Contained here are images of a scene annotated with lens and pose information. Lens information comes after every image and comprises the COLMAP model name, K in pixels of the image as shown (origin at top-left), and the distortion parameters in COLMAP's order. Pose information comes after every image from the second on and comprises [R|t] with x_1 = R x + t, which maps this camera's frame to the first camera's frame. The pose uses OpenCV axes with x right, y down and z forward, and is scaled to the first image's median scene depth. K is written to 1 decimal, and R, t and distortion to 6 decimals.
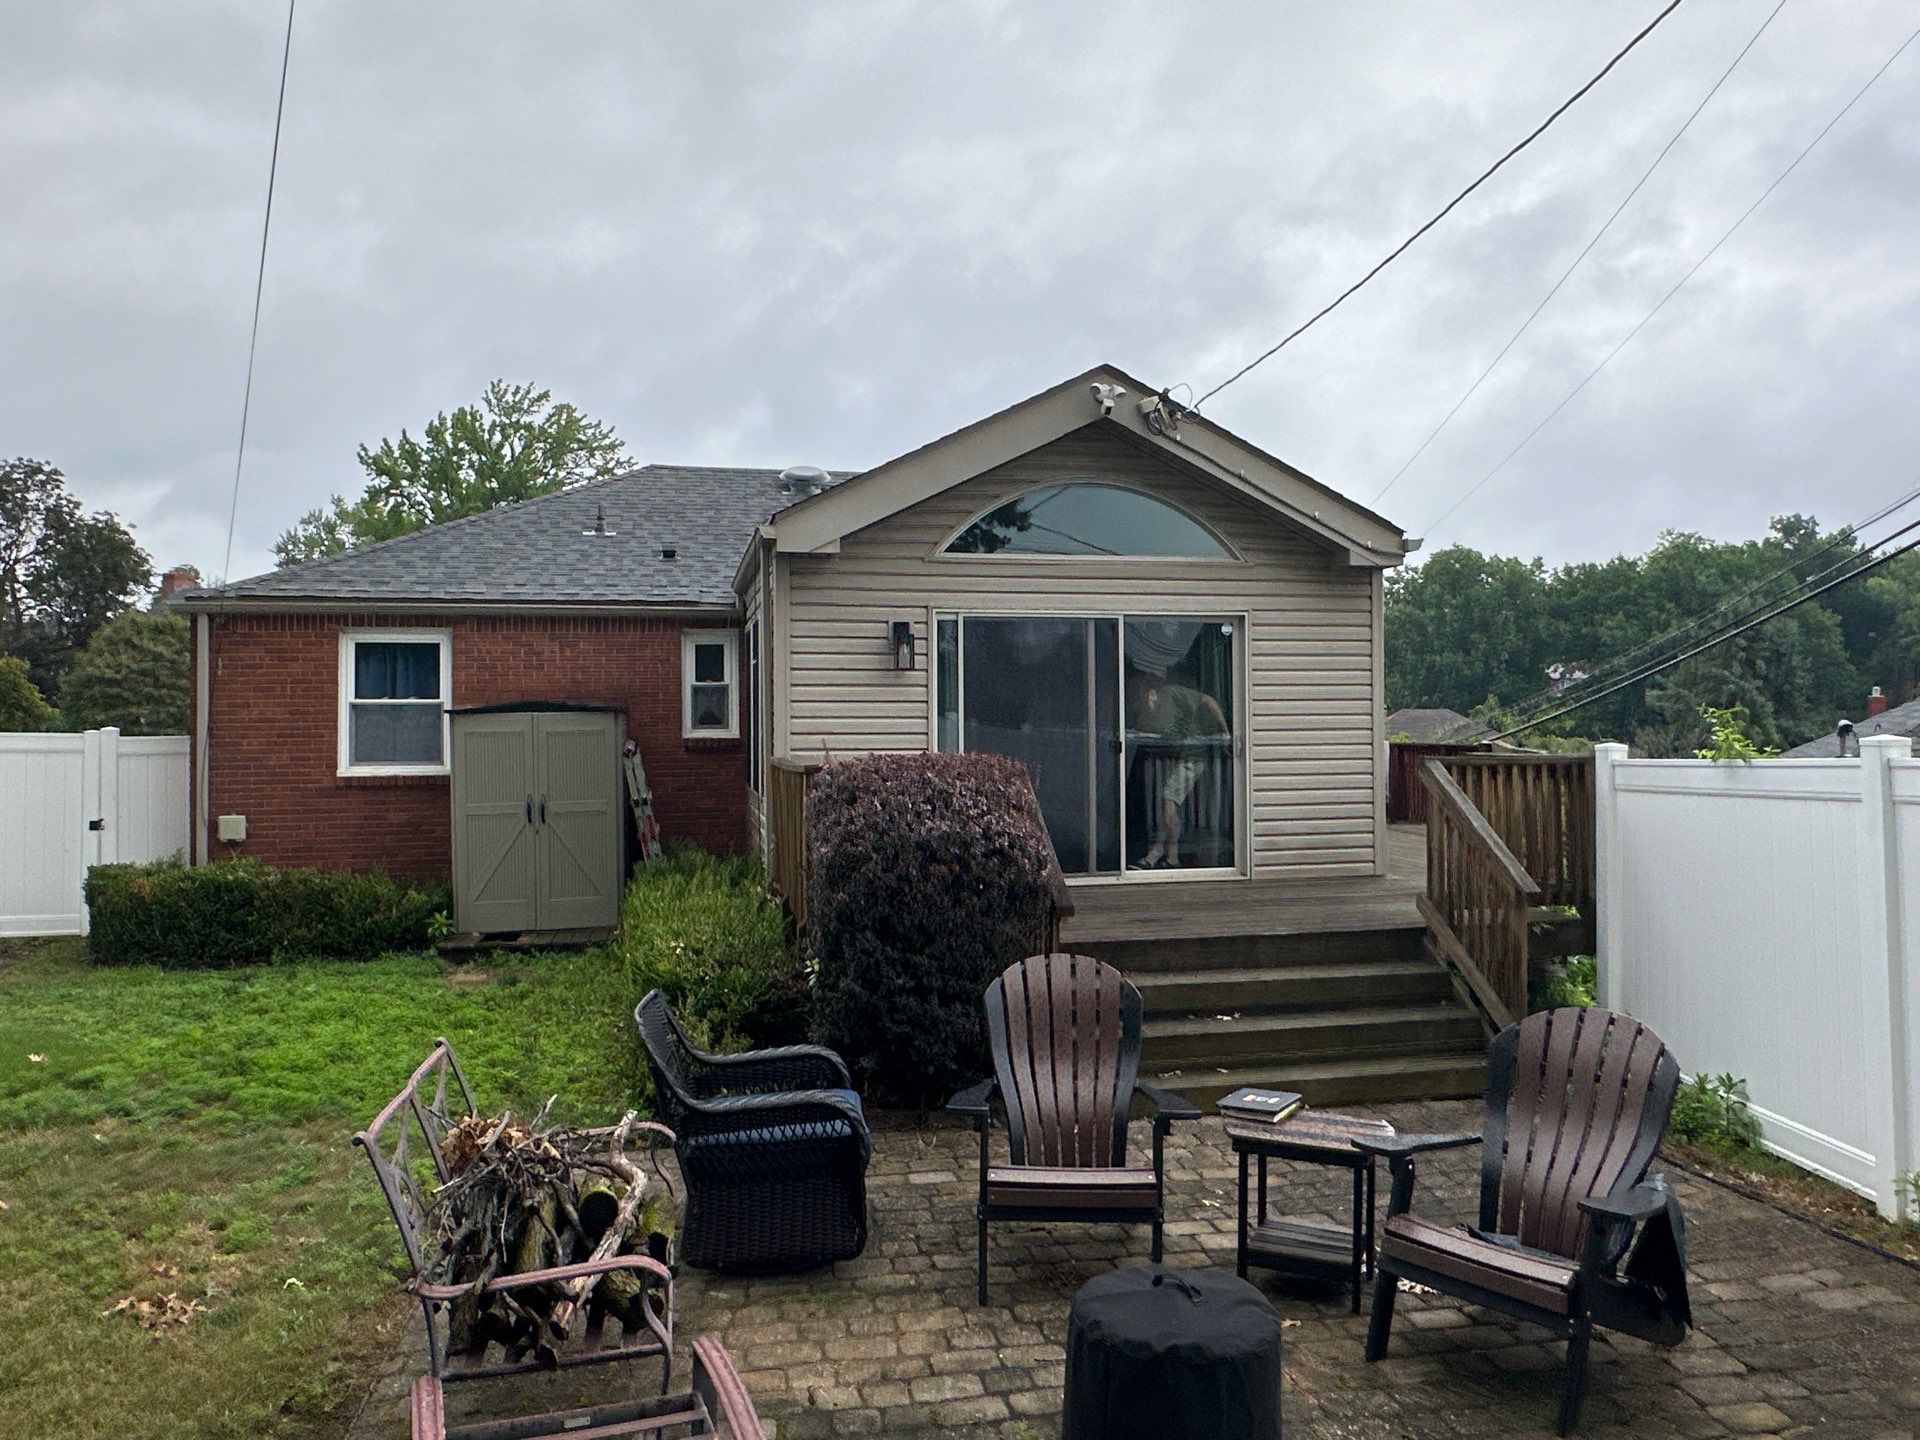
lens RADIAL K [[1357.9, 0, 945.4], [0, 1357.9, 710.8], [0, 0, 1]] dist [0.003236, -0.007204]
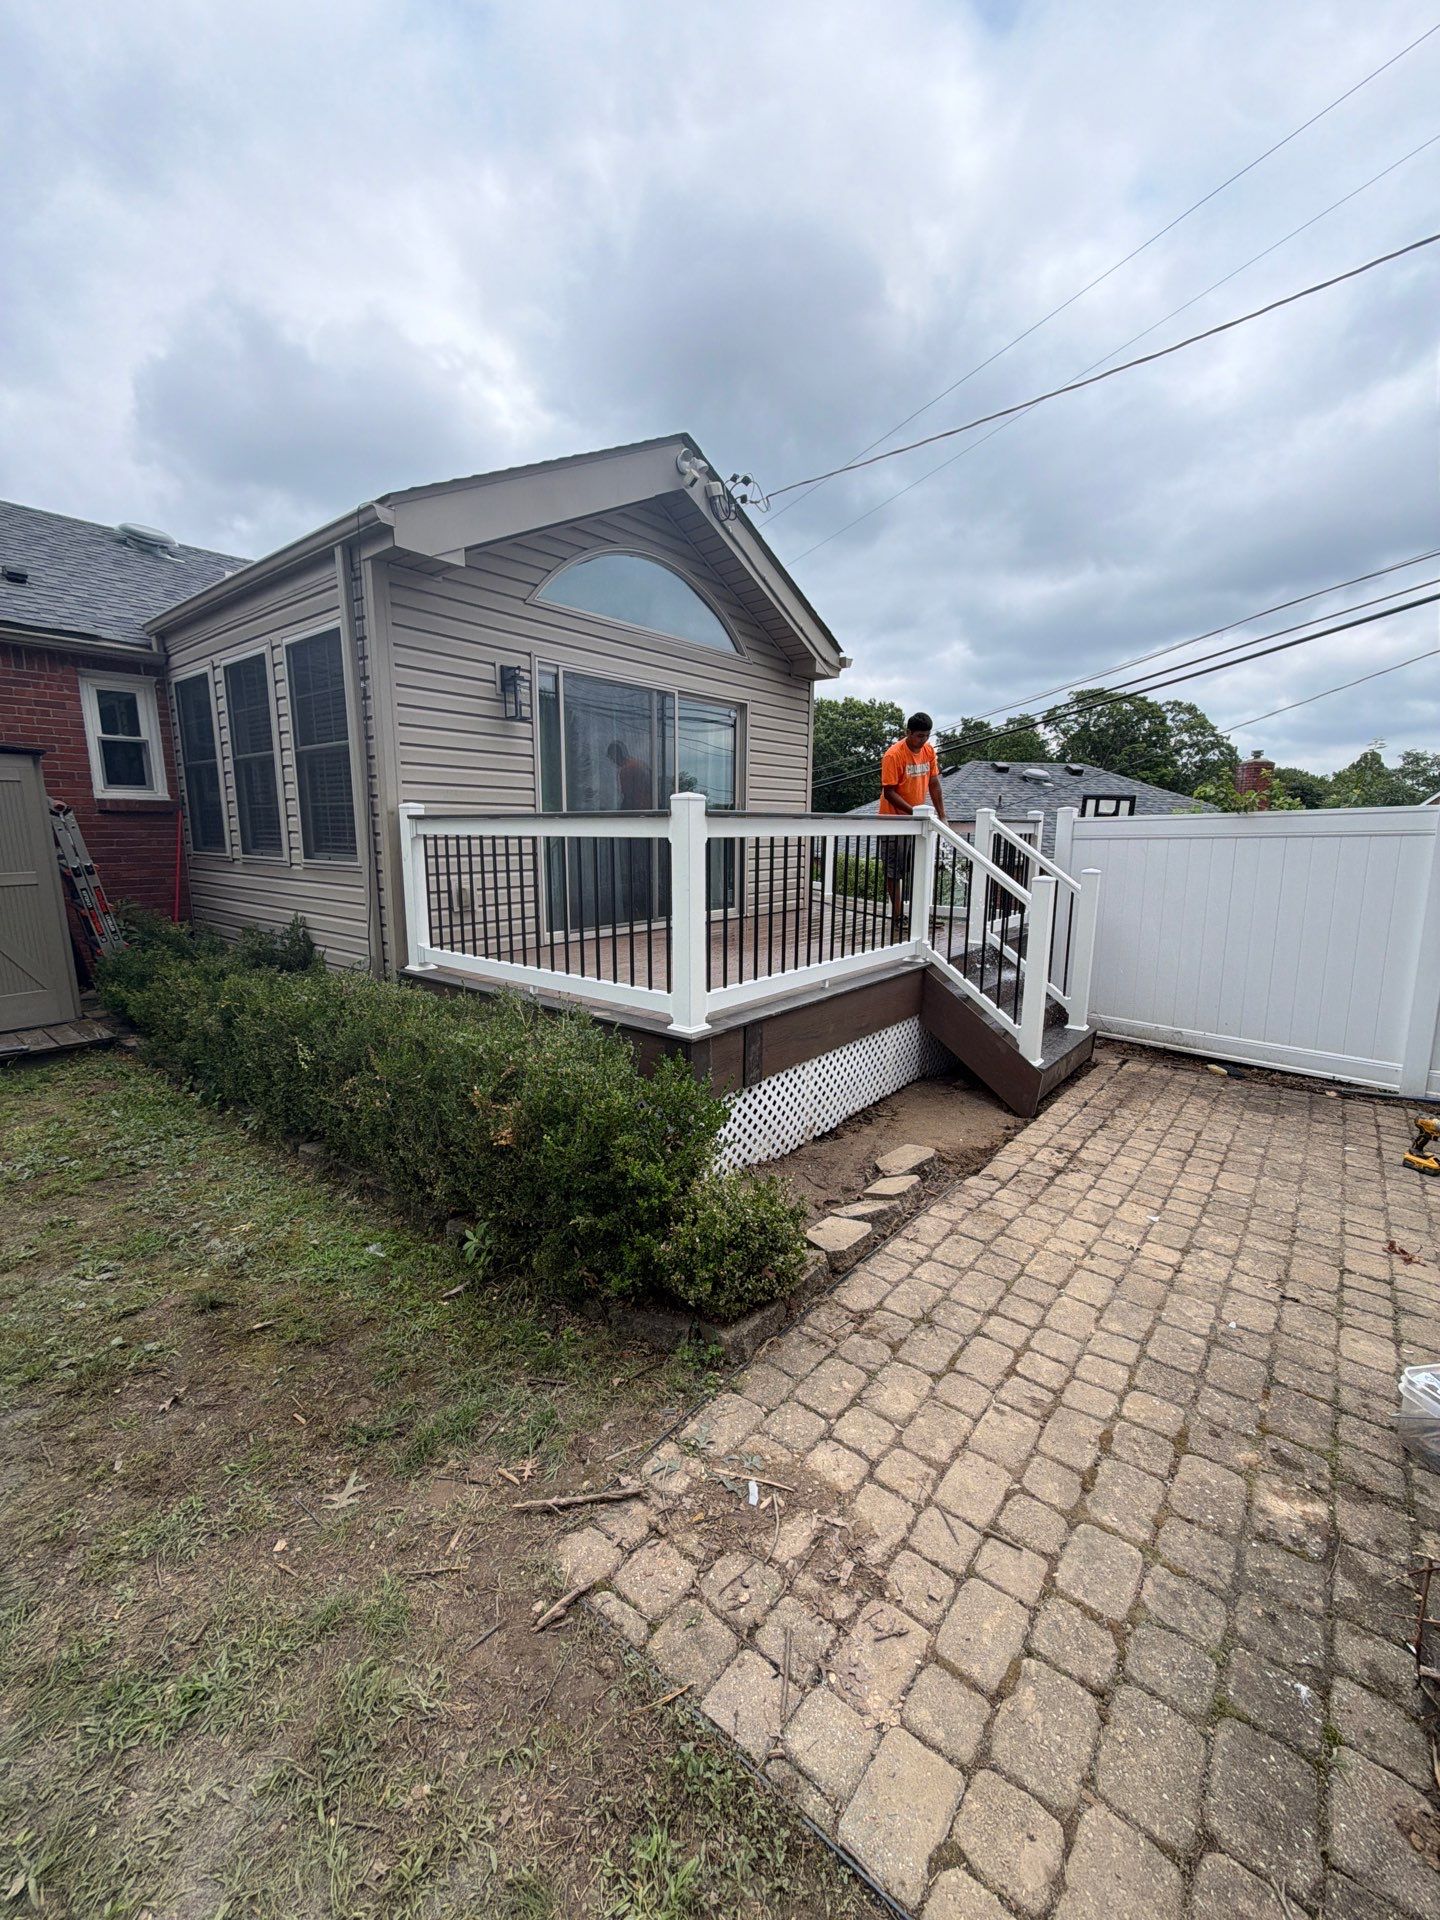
lens RADIAL K [[764.3, 0, 720.1], [0, 764.3, 957.1], [0, 0, 1]] dist [-0.000023, -0.000512]
pose [[0.774175, -0.096181, 0.625621, -0.267407], [-0.017348, 0.984793, 0.172866, 0.038733], [-0.632734, -0.144682, 0.760733, 0.477106]]
